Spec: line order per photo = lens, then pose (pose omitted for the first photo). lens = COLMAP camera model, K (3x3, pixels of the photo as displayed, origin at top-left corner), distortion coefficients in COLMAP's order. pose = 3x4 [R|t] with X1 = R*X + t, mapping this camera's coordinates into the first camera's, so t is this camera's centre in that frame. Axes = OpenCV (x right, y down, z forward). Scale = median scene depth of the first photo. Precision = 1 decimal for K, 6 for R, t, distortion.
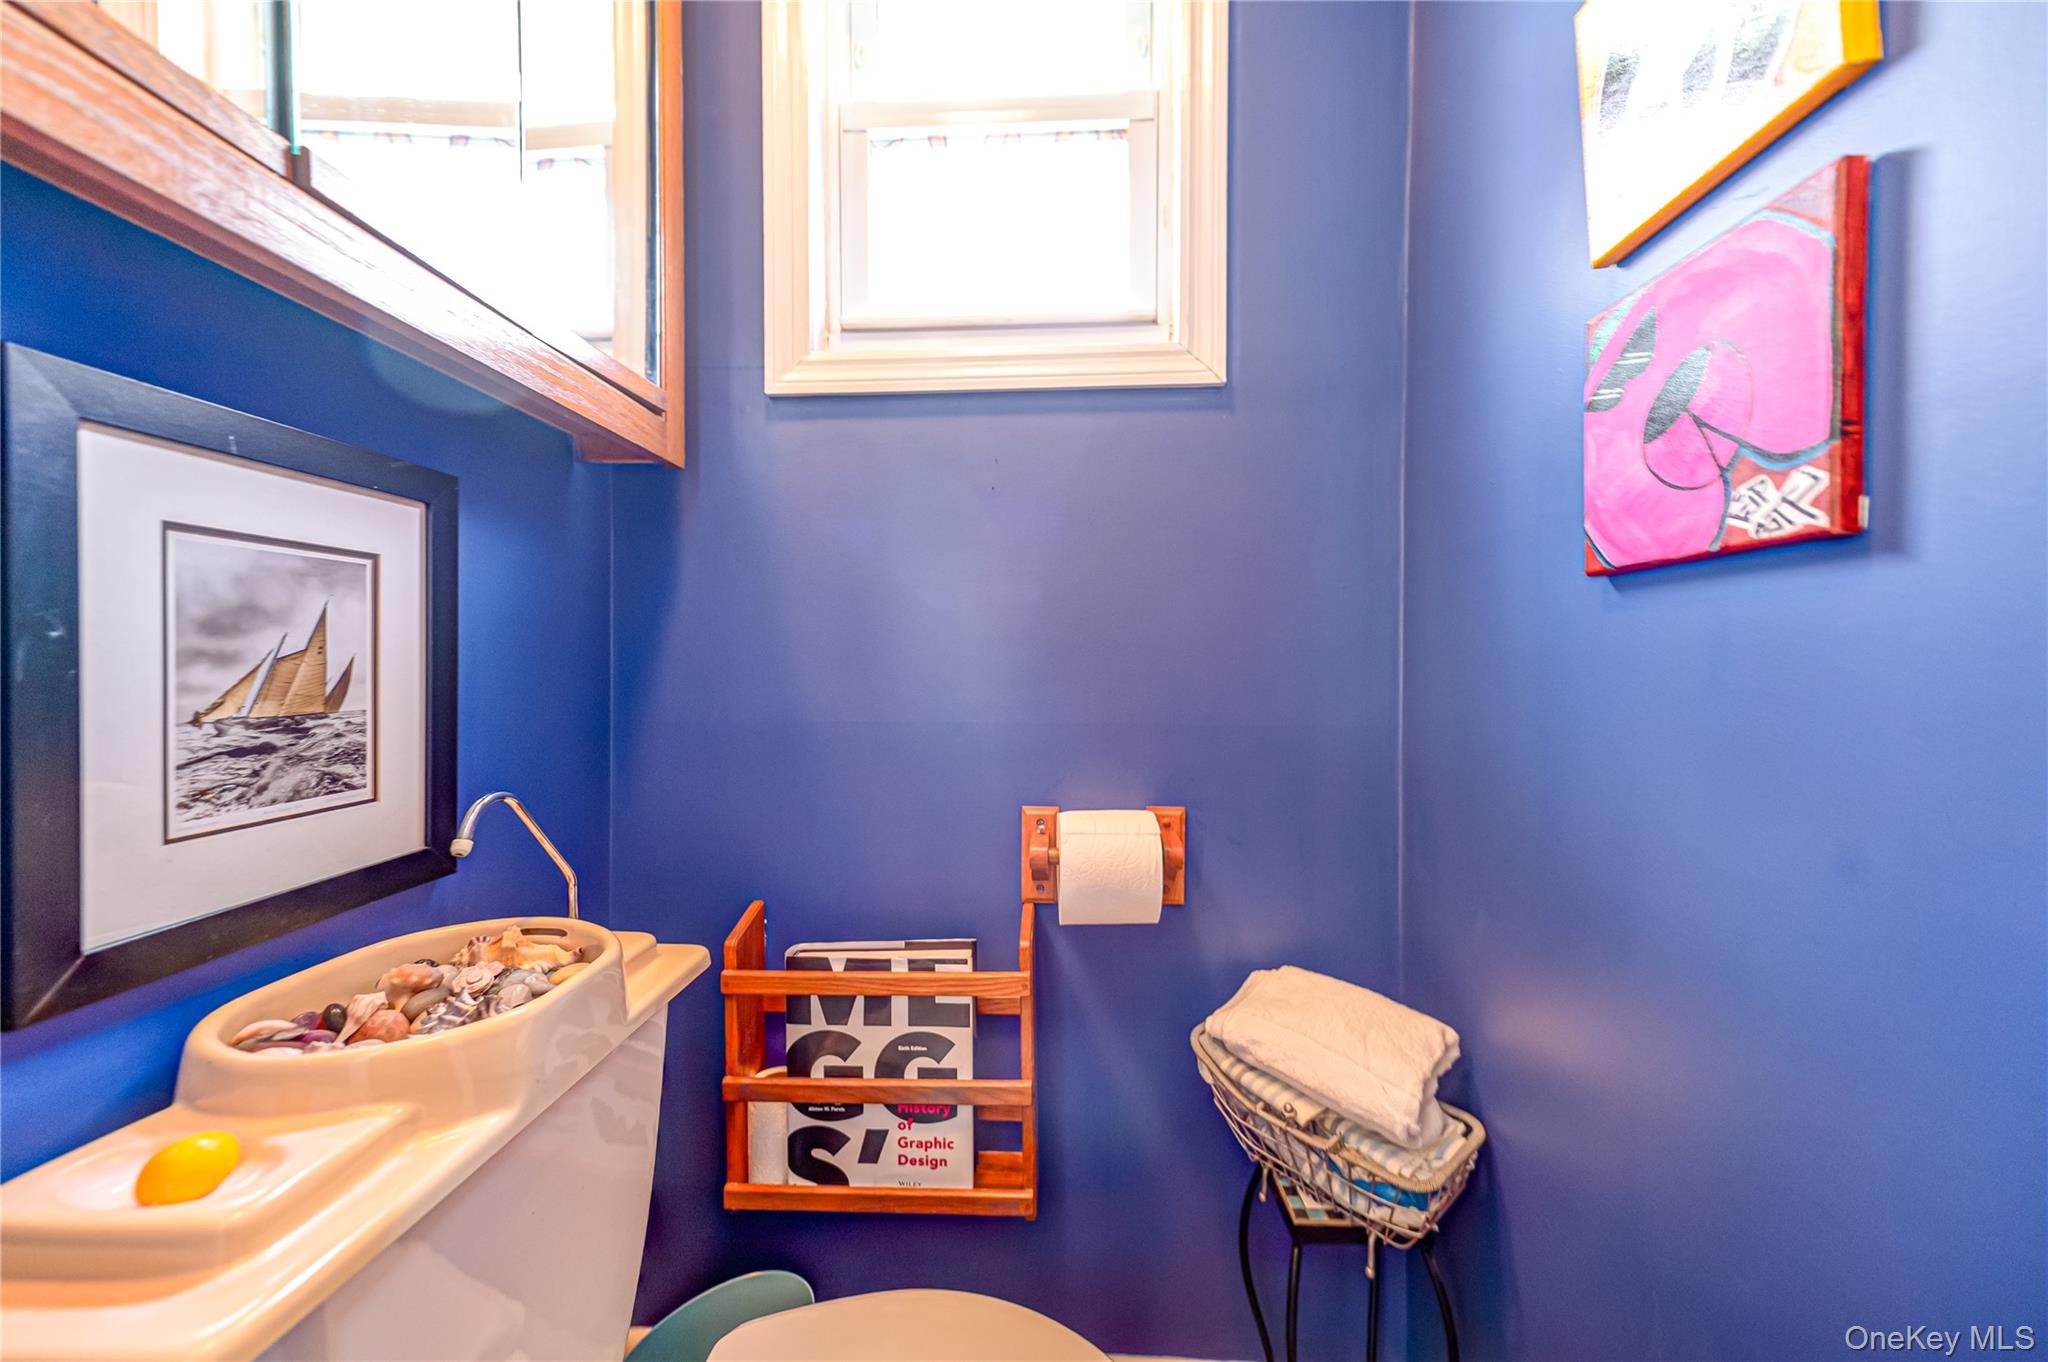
lens RADIAL K [[791.2, 0, 1022.2], [0, 791.2, 681.6], [0, 0, 1]] dist [0.015668, 0.000128]
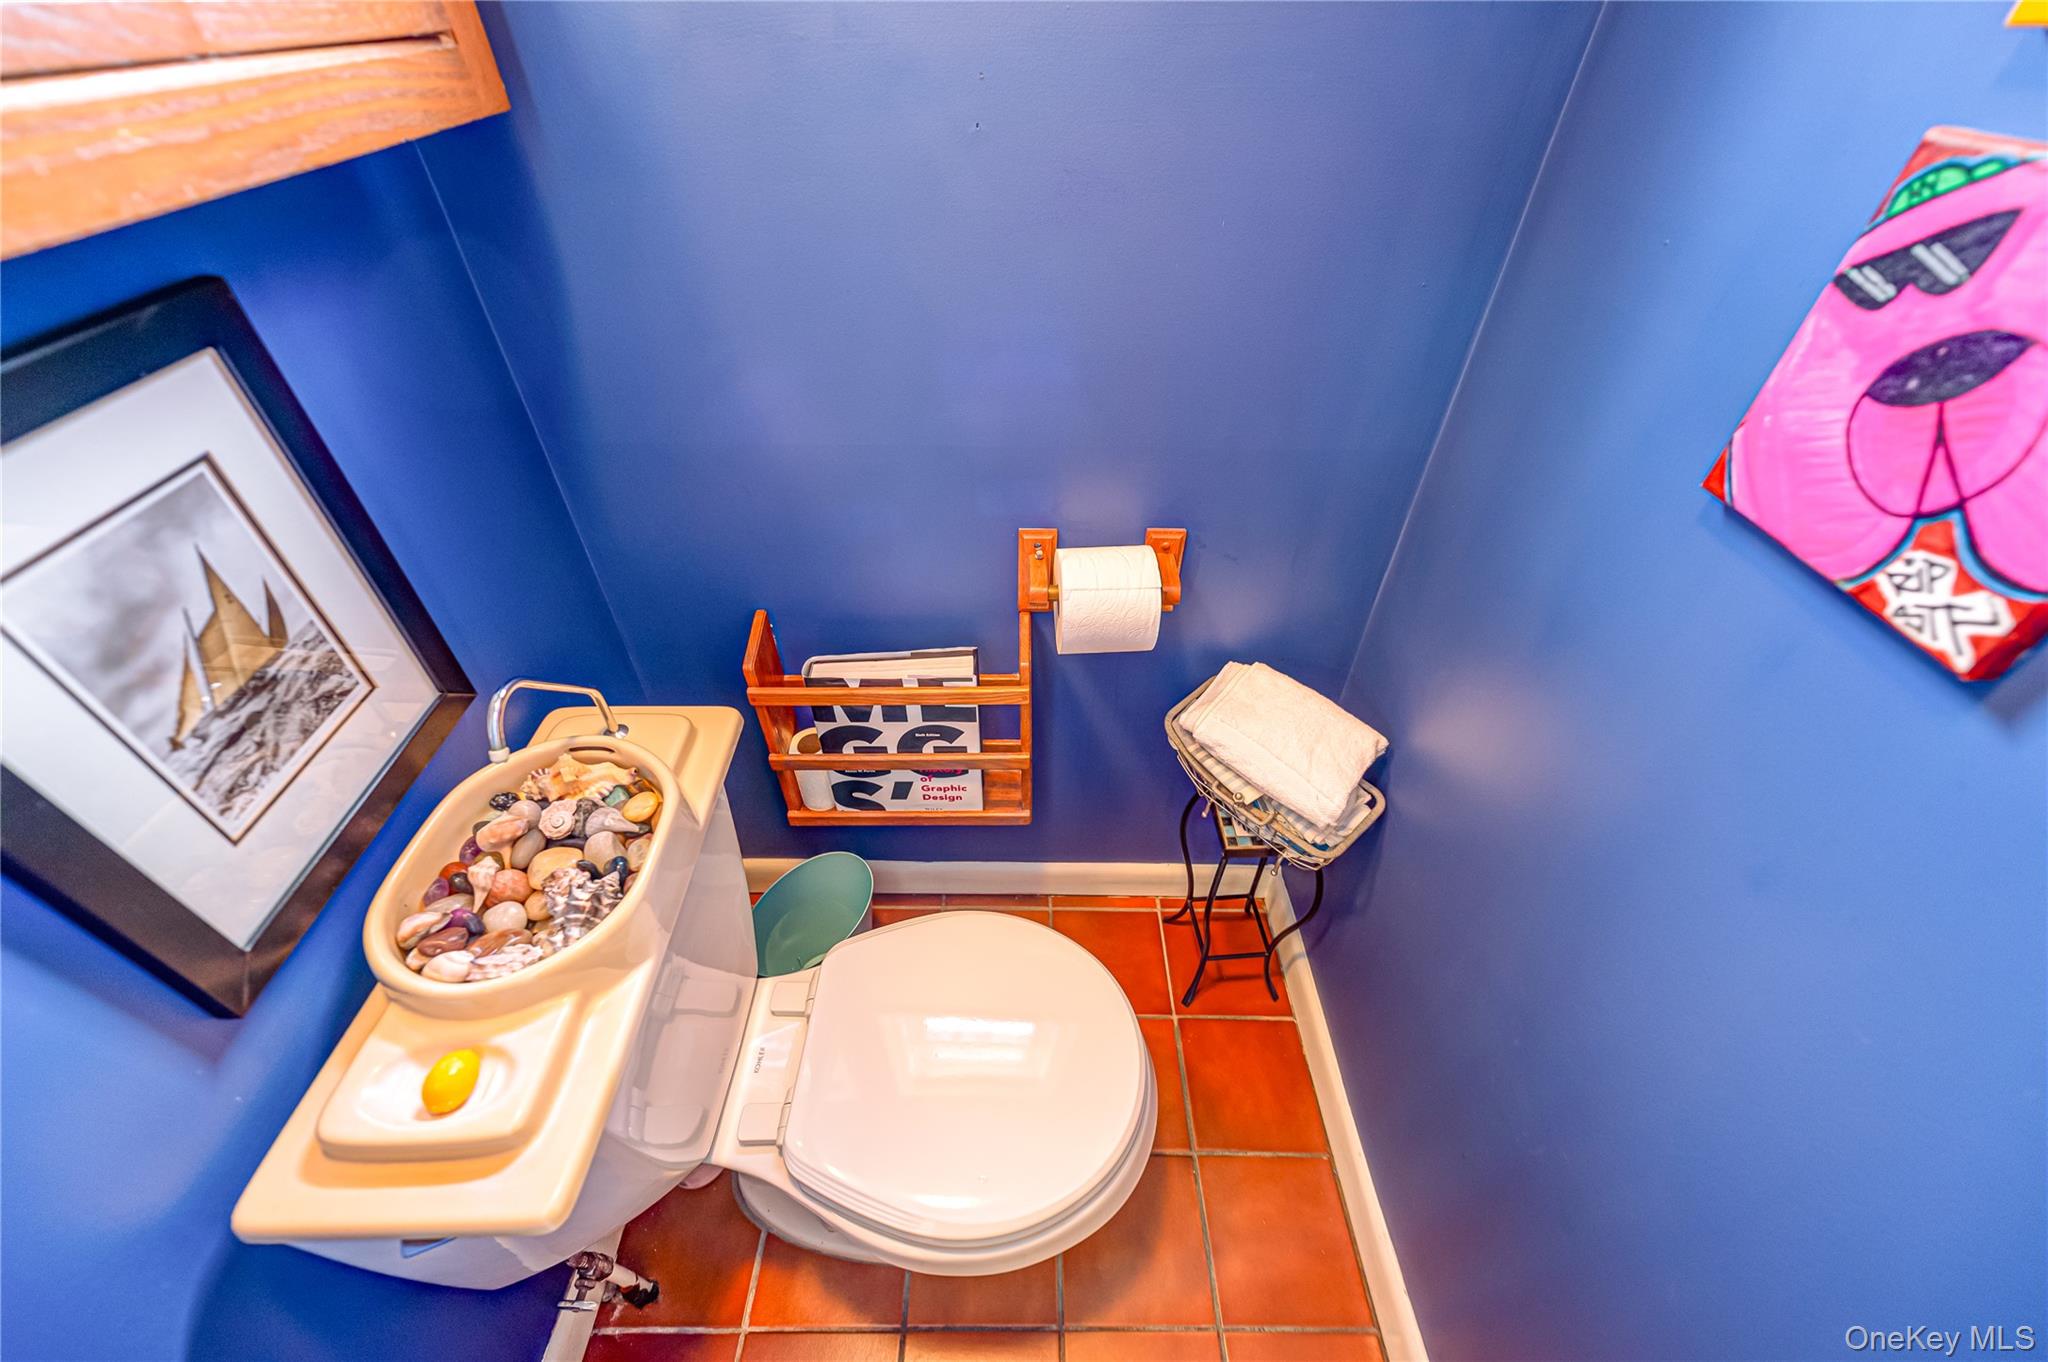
lens RADIAL K [[791.2, 0, 1022.9], [0, 791.2, 682.5], [0, 0, 1]] dist [0.015668, 0.000128]
pose [[0.998595, -0.031439, 0.042648, -0.054740], [-0.004275, 0.754495, 0.656292, -0.433526], [-0.052811, -0.655552, 0.753301, 0.200351]]
